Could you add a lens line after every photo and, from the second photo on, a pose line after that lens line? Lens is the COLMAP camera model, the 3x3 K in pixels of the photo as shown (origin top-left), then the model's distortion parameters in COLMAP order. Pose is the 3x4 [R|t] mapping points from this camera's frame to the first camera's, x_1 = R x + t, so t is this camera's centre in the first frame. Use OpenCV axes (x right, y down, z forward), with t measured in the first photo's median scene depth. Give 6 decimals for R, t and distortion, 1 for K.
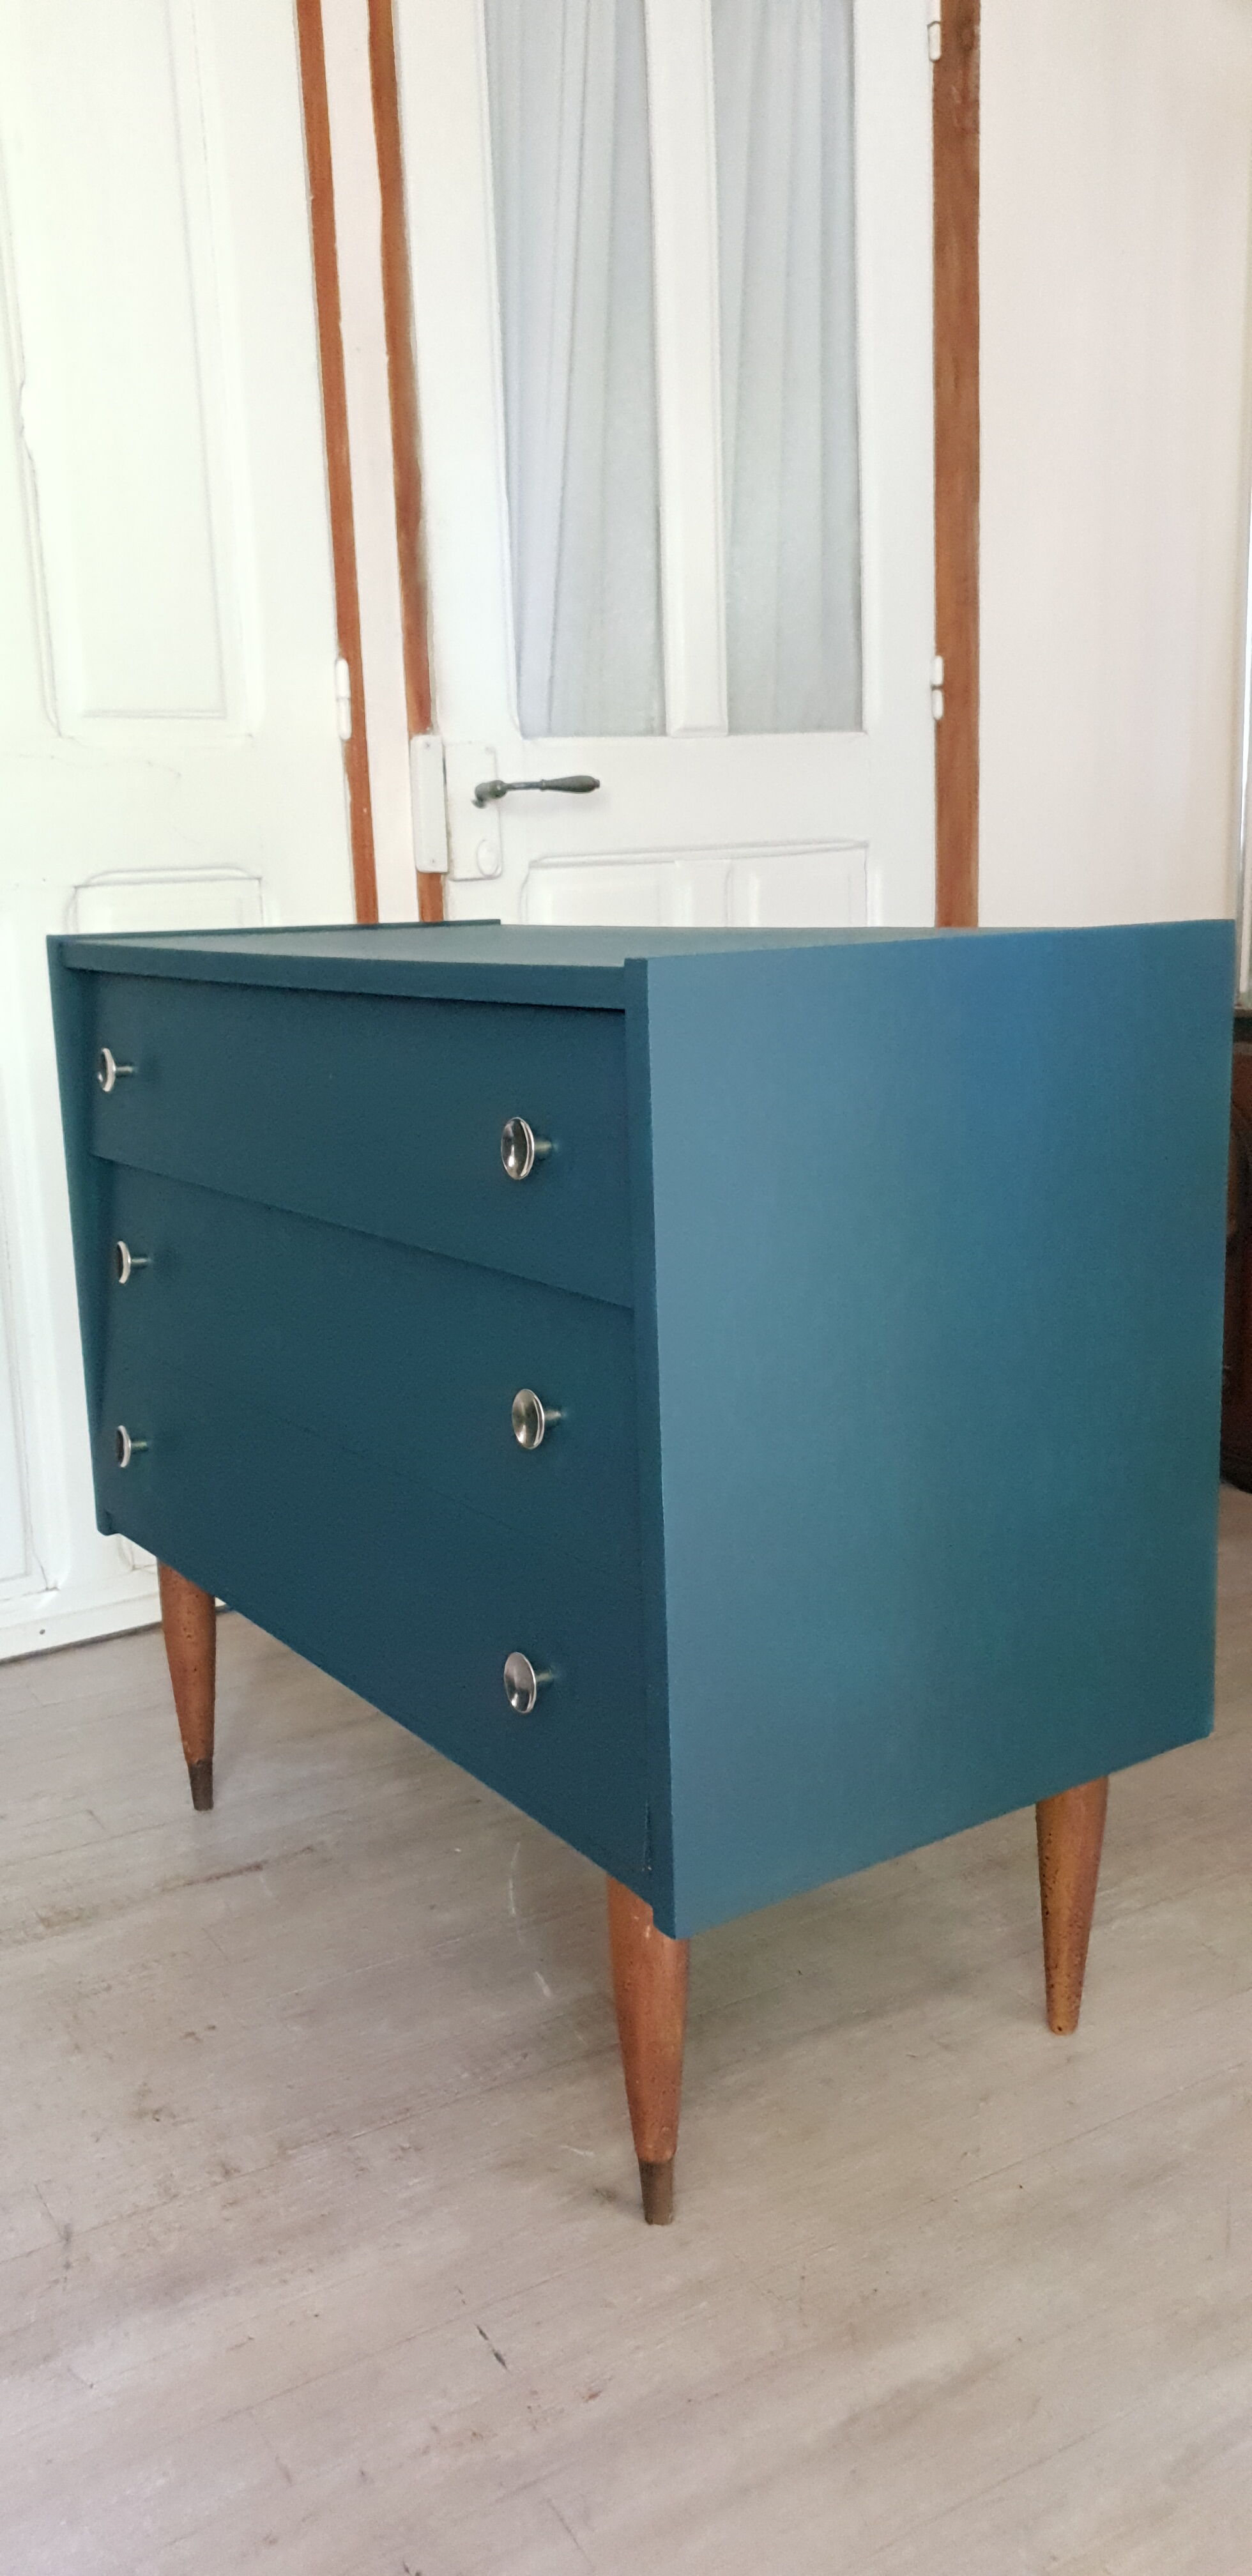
lens RADIAL K [[2010.5, 0, 628.2], [0, 2010.5, 1278.4], [0, 0, 1]] dist [-0.015758, 0.047662]
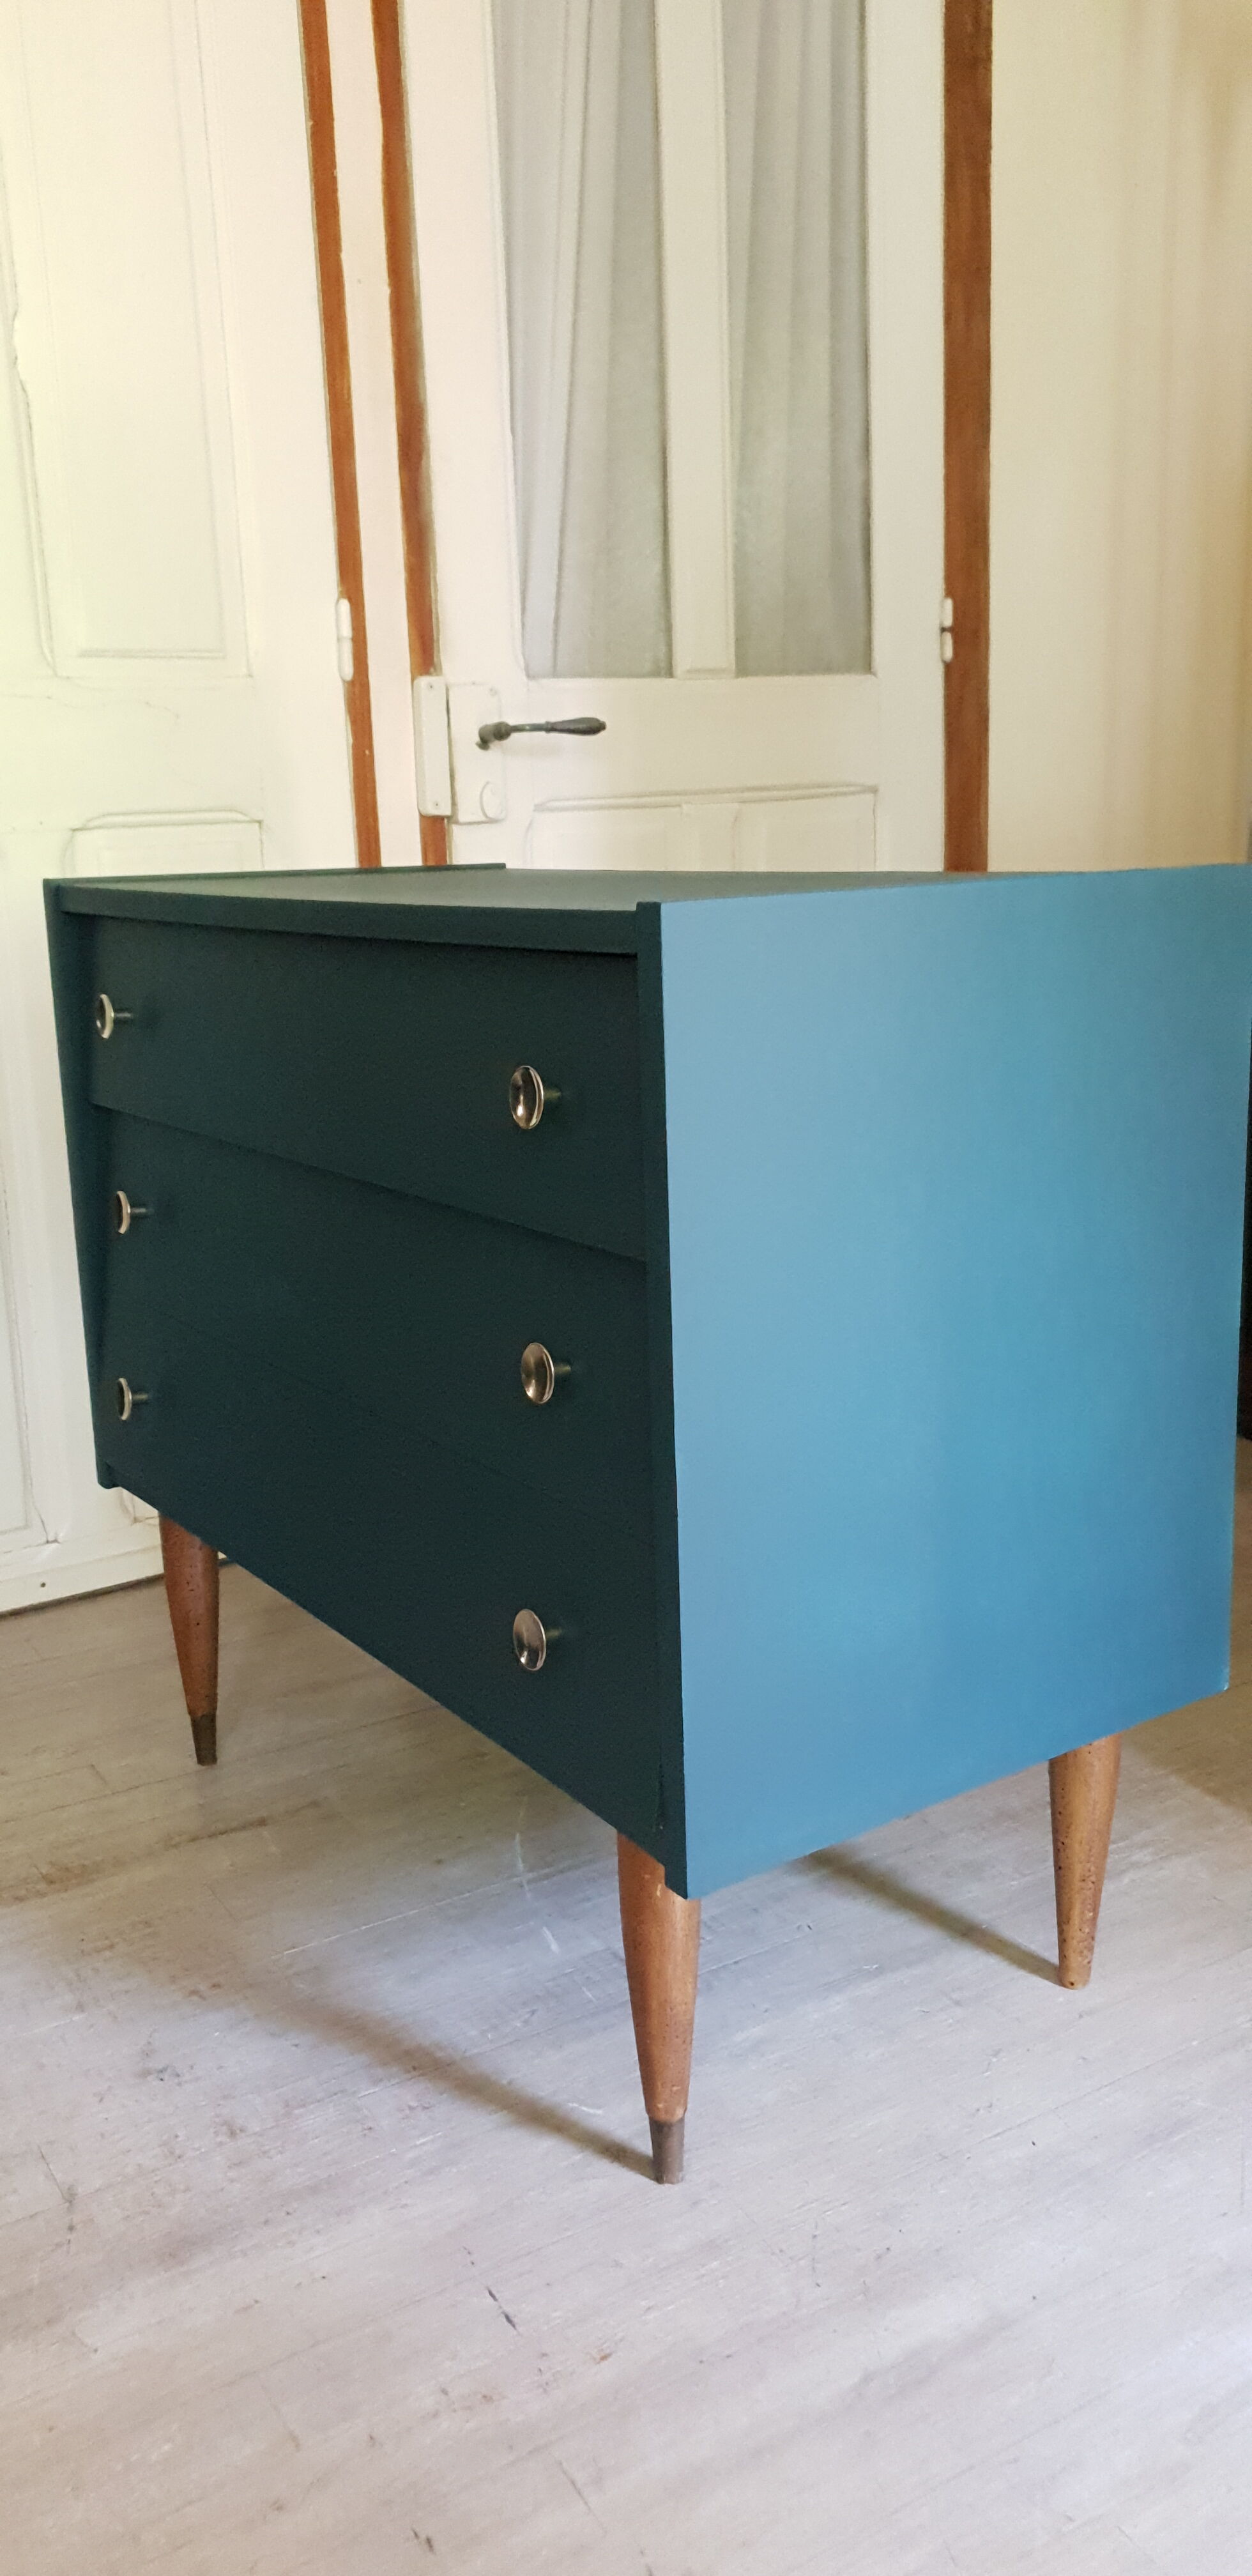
lens RADIAL K [[2010.5, 0, 651.0], [0, 2010.5, 1261.2], [0, 0, 1]] dist [-0.015758, 0.047662]
pose [[0.999945, -0.000124, 0.010530, -0.002737], [-0.000056, 0.999853, 0.017134, -0.000584], [-0.010530, -0.017134, 0.999798, 0.011066]]
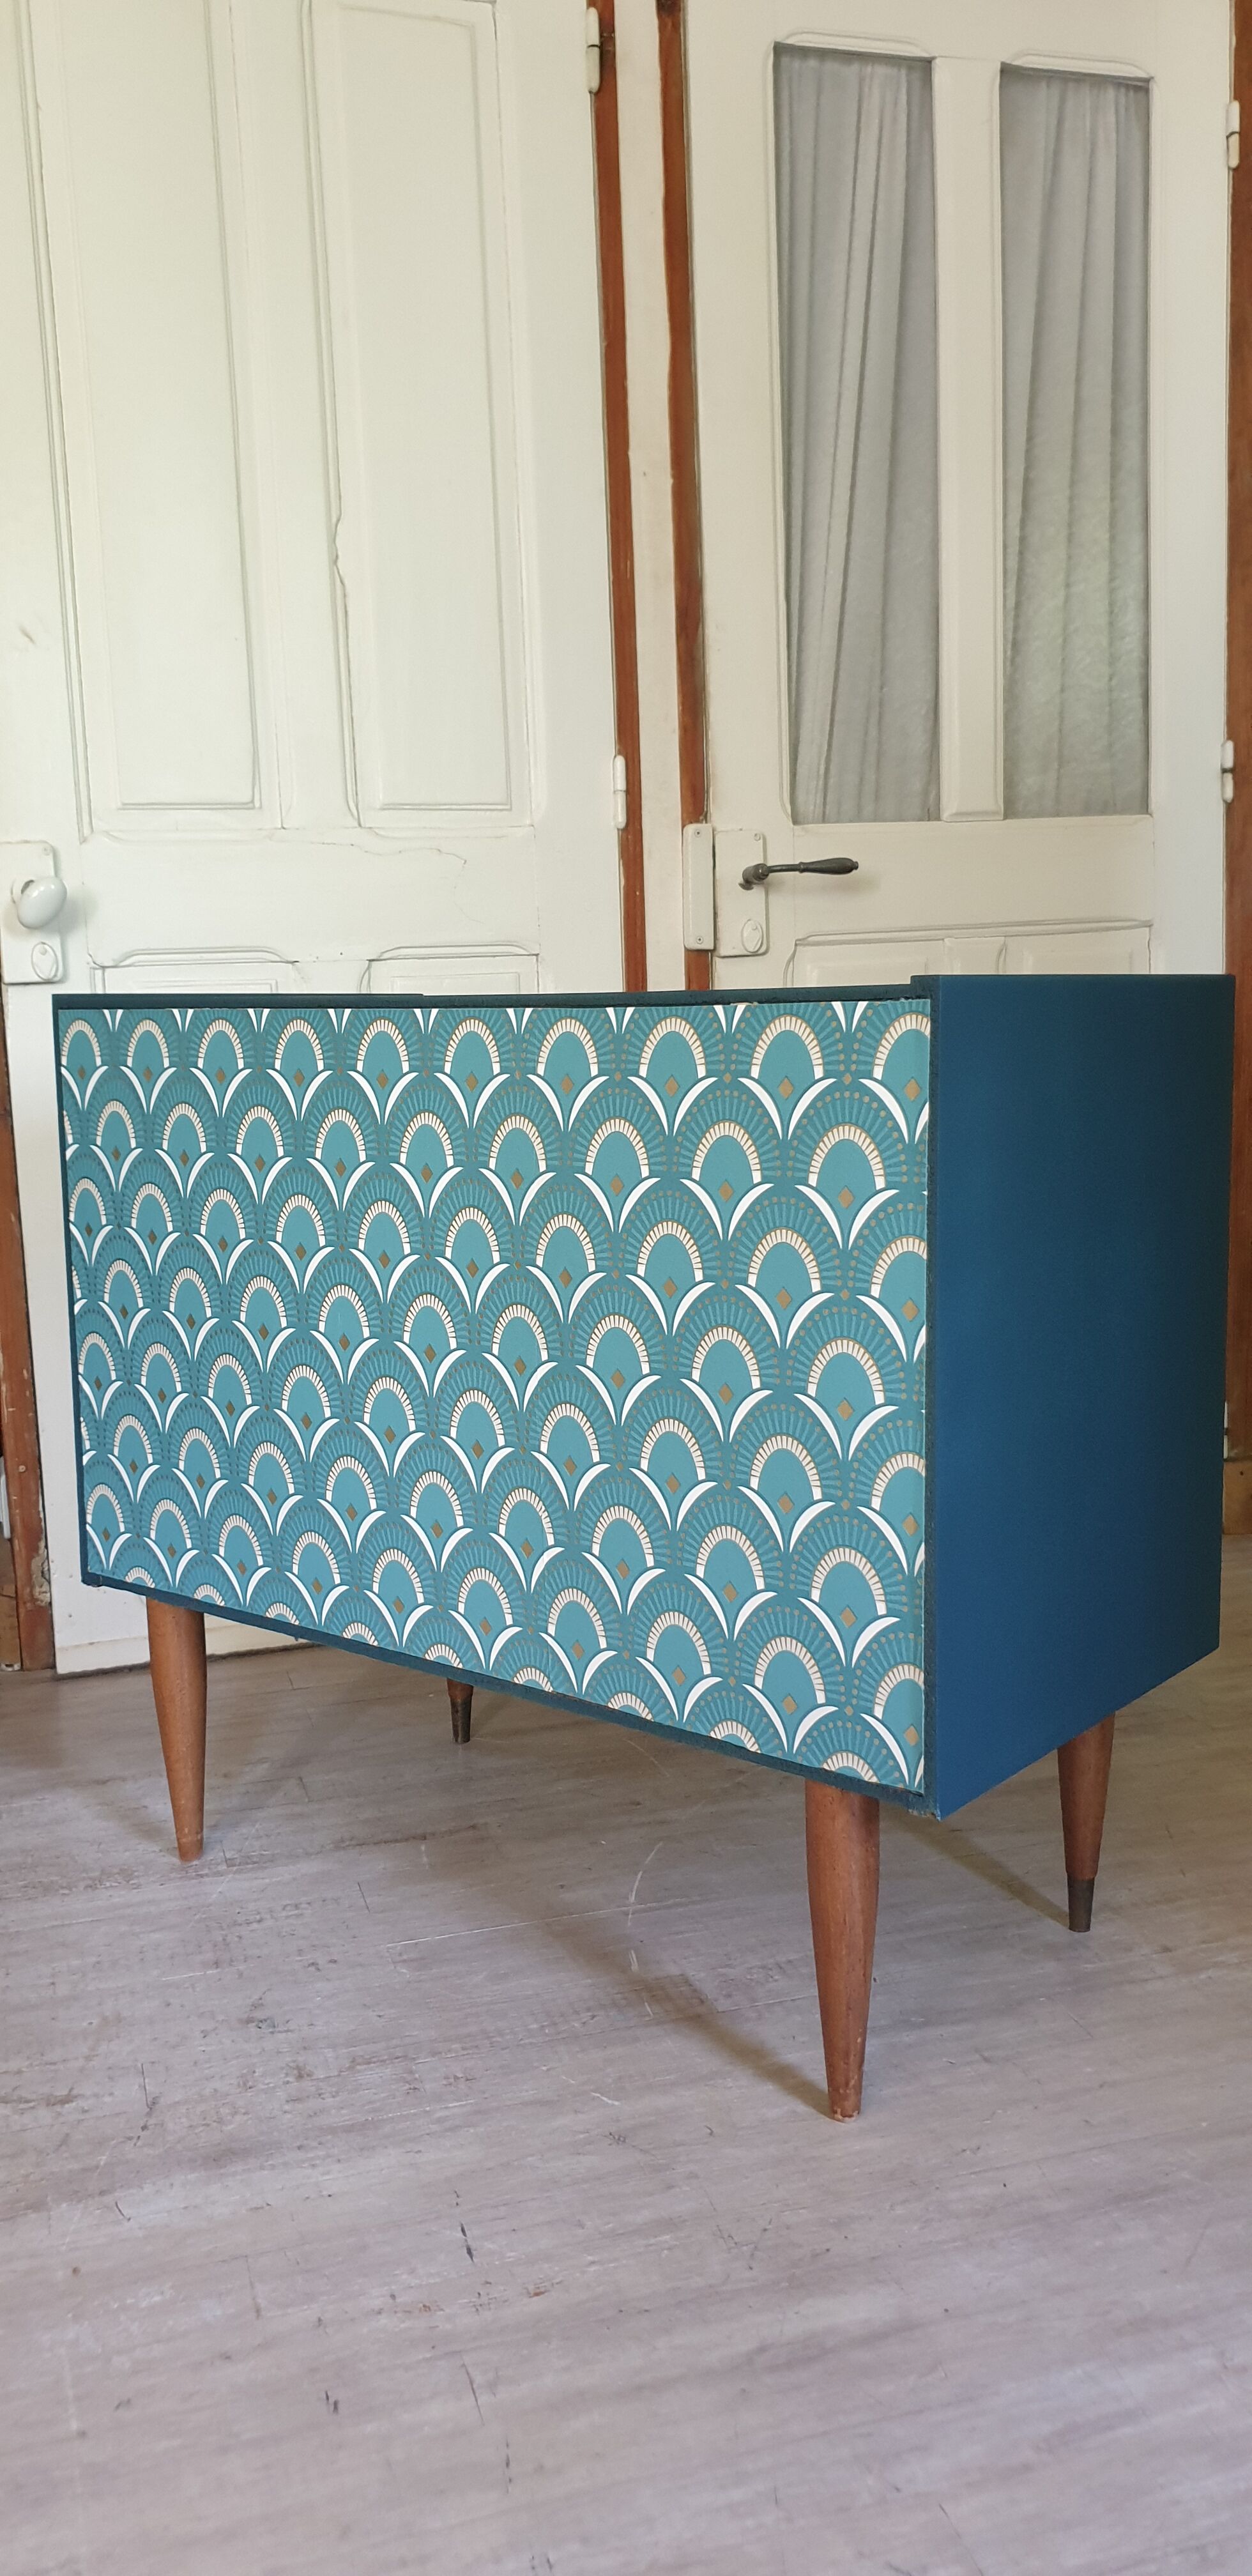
lens RADIAL K [[2010.5, 0, 649.7], [0, 2010.5, 1282.7], [0, 0, 1]] dist [-0.015758, 0.047662]
pose [[0.971705, 0.038902, -0.232971, 0.159982], [-0.050009, 0.997867, -0.041960, 0.026839], [0.230842, 0.052424, 0.971578, -0.048470]]
